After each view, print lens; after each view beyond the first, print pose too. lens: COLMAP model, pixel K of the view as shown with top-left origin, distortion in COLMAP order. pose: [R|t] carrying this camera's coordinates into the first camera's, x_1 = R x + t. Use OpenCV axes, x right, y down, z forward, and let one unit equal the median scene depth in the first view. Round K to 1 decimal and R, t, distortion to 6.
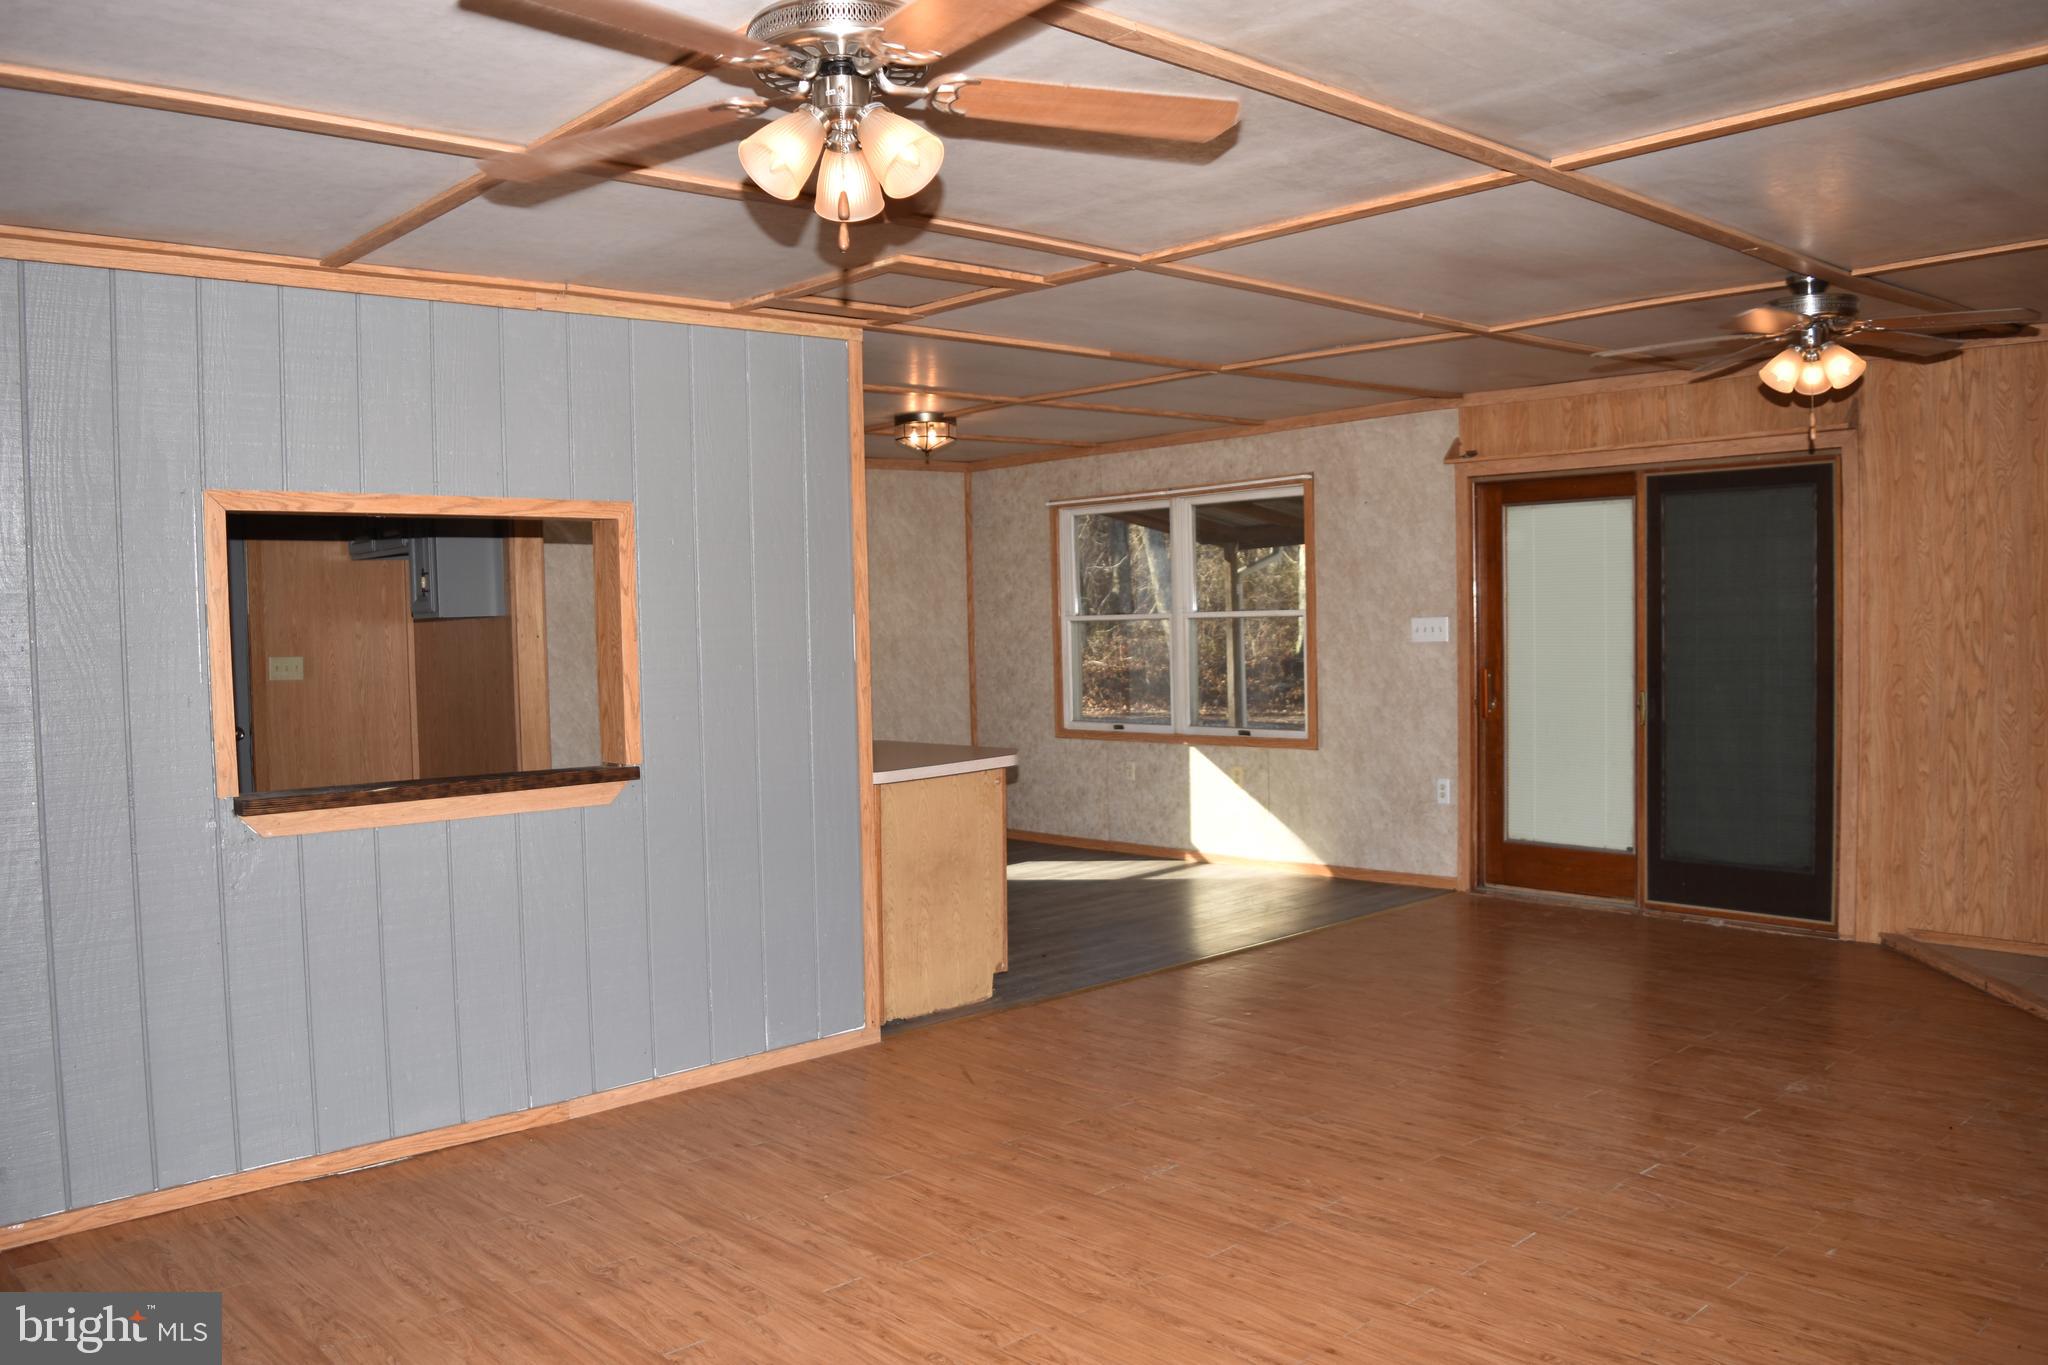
lens RADIAL K [[1602.3, 0, 1019.1], [0, 1602.3, 680.2], [0, 0, 1]] dist [-0.096153, 0.023774]
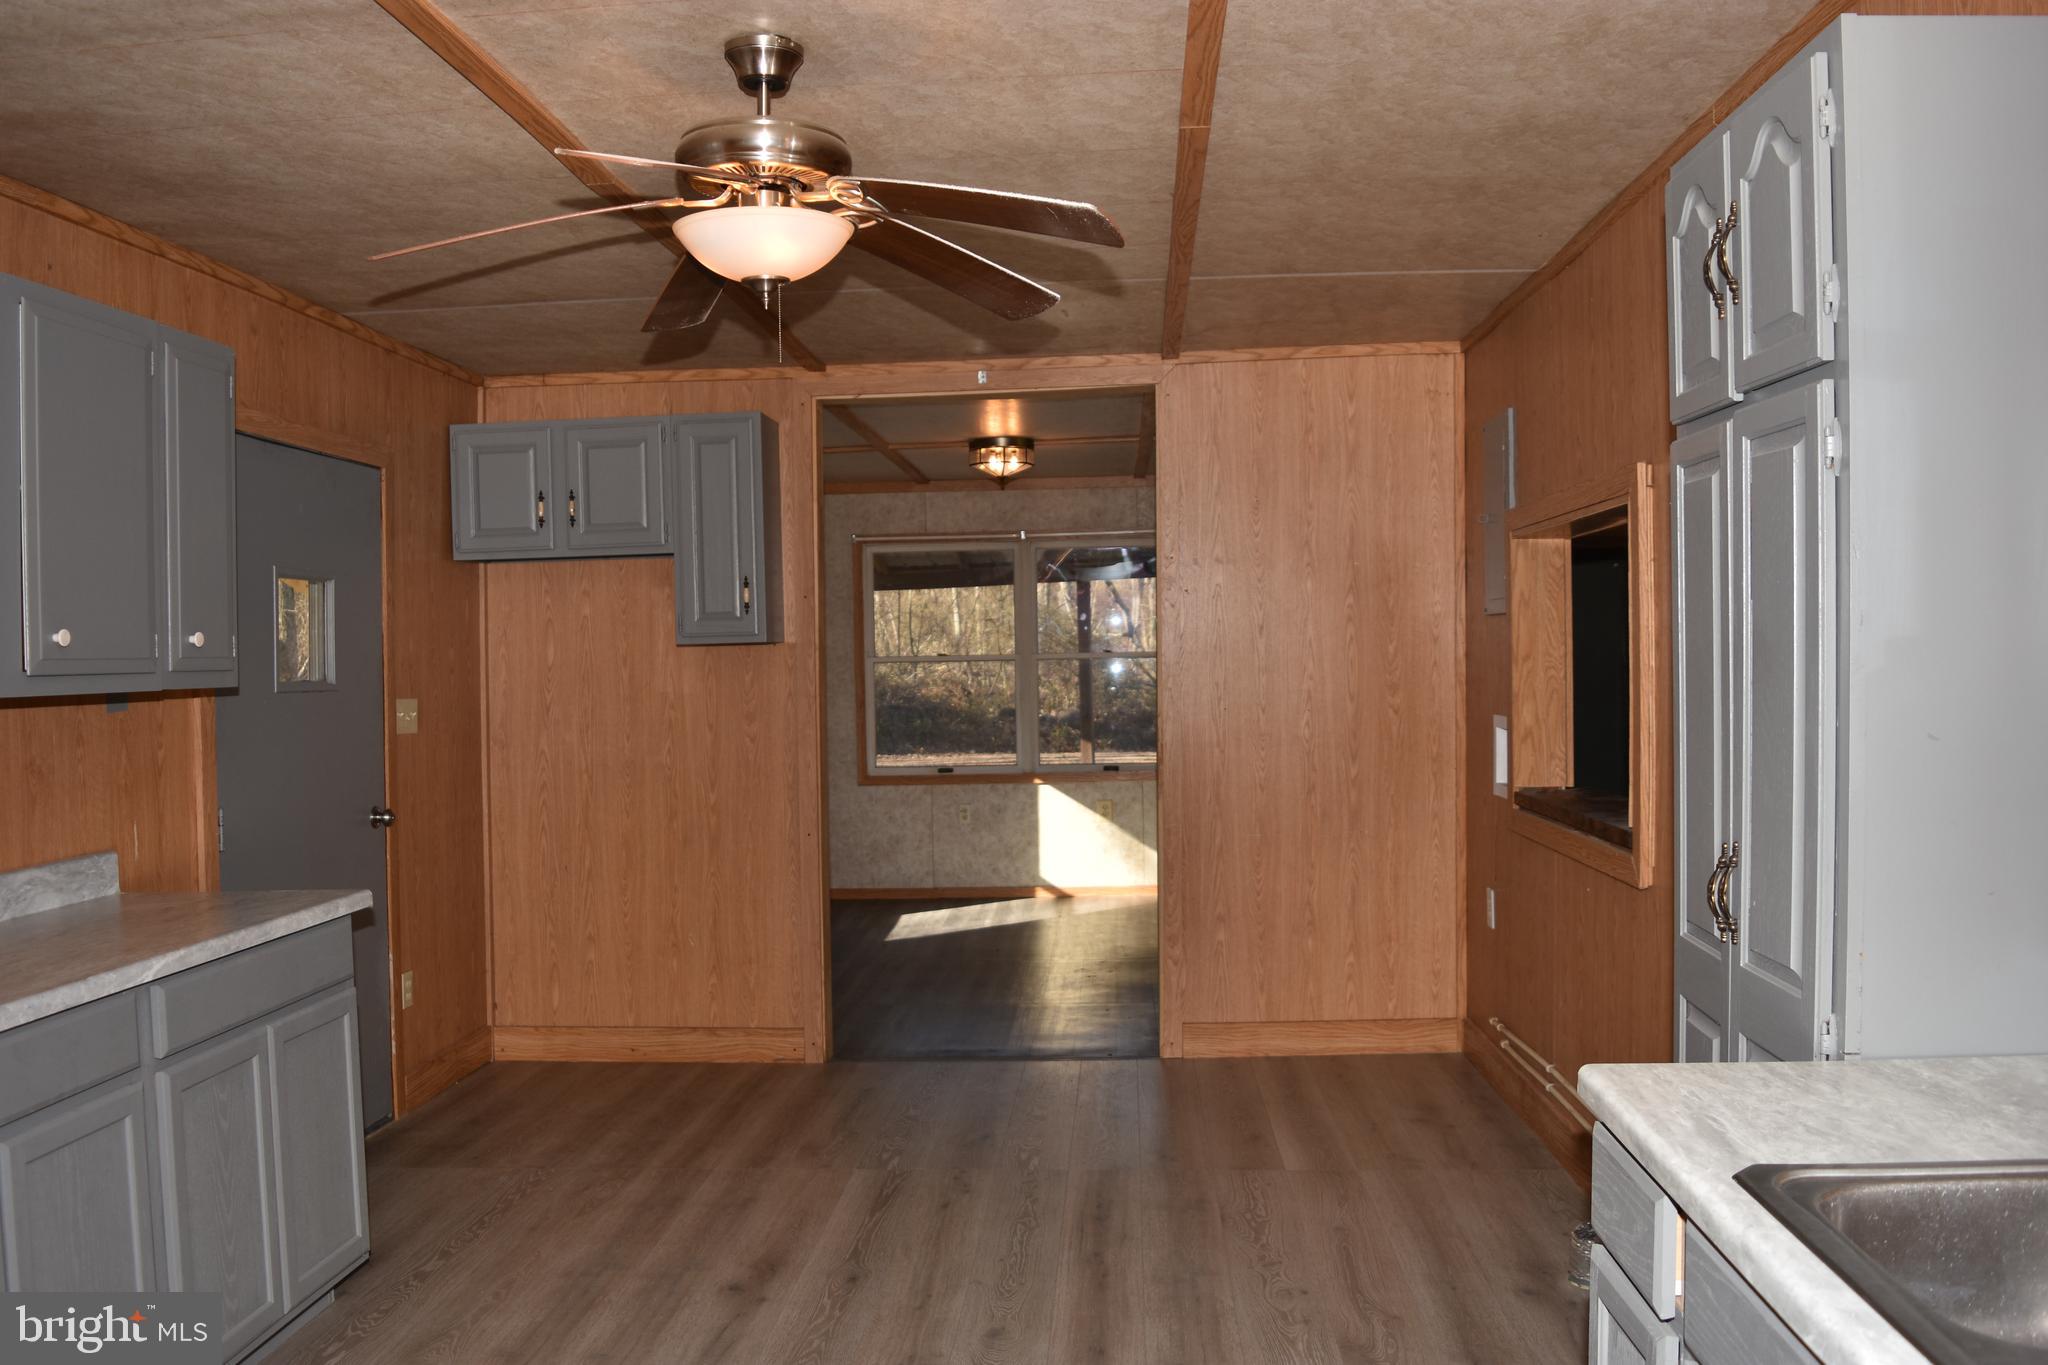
lens RADIAL K [[1602.3, 0, 1025.1], [0, 1602.3, 686.1], [0, 0, 1]] dist [-0.096153, 0.023774]
pose [[0.714462, -0.002856, 0.699669, -0.816536], [0.027535, 0.999332, -0.024038, 0.003566], [-0.699133, 0.036440, 0.714063, 0.365145]]
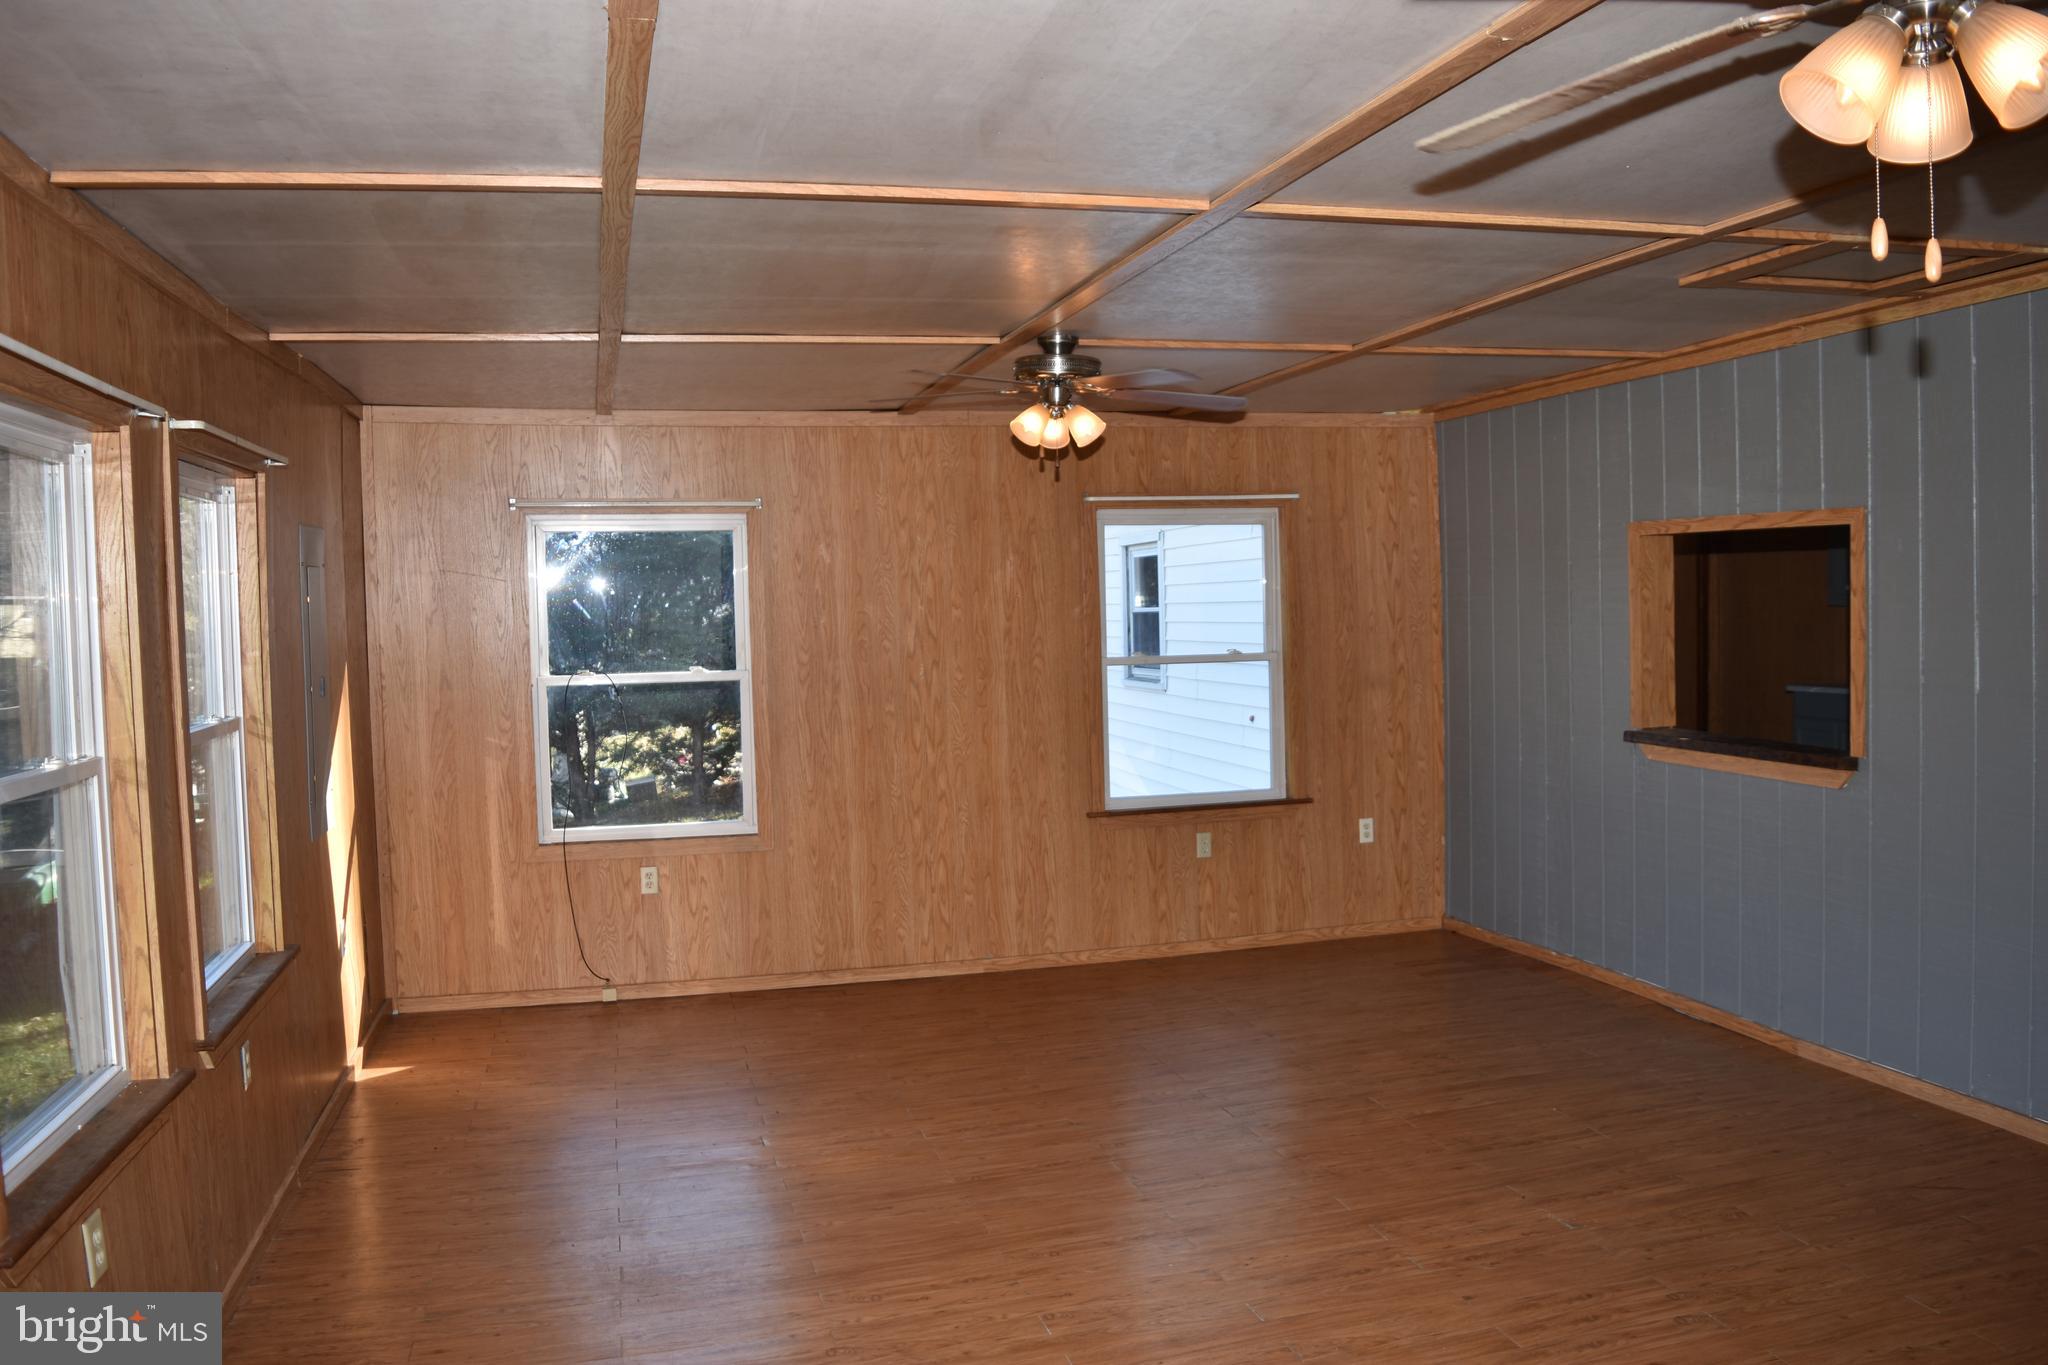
lens RADIAL K [[1602.3, 0, 1021.6], [0, 1602.3, 678.2], [0, 0, 1]] dist [-0.096153, 0.023774]
pose [[-0.457831, 0.084496, -0.885015, 0.636413], [0.002274, 0.995581, 0.093876, -0.067190], [0.889037, 0.040967, -0.456000, 0.676895]]
